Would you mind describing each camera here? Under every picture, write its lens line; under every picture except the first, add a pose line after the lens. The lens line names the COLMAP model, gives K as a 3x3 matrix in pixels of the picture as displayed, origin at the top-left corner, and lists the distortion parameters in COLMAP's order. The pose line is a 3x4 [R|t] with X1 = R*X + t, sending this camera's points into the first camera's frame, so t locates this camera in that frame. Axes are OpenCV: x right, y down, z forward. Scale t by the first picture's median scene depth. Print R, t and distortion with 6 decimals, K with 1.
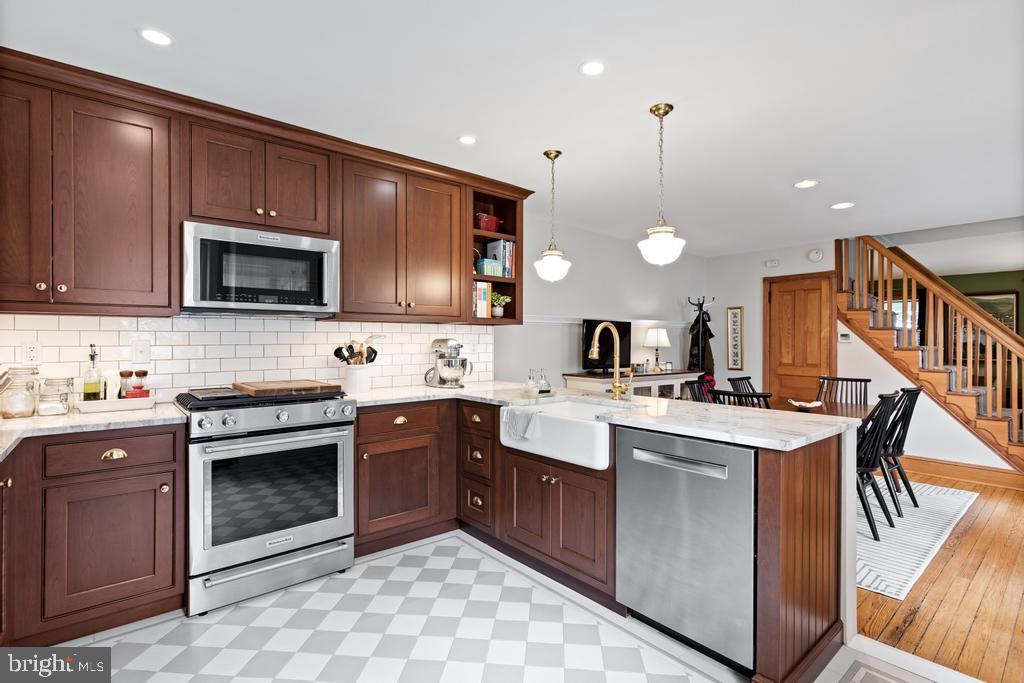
lens RADIAL K [[490.6, 0, 511.7], [0, 490.6, 342.7], [0, 0, 1]] dist [0.000130, -0.000006]
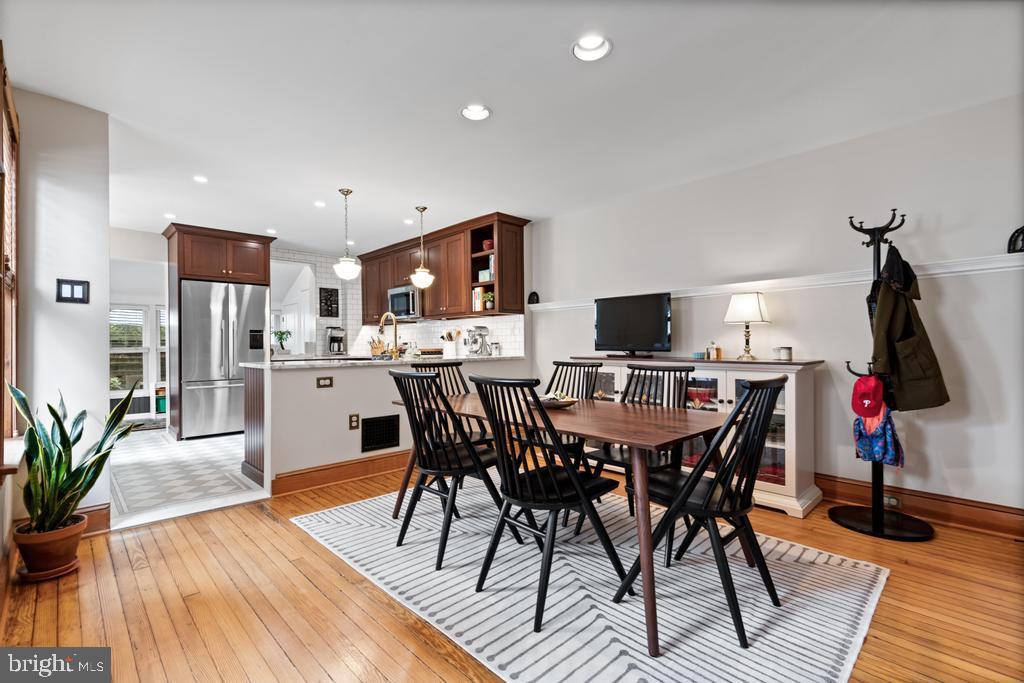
lens RADIAL K [[463.7, 0, 512.2], [0, 463.7, 343.5], [0, 0, 1]] dist [0.010258, -0.000773]
pose [[0.065526, -0.003167, -0.997846, 1.560085], [0.008647, 0.999959, -0.002606, 0.061091], [0.997813, -0.008458, 0.065551, 1.150115]]
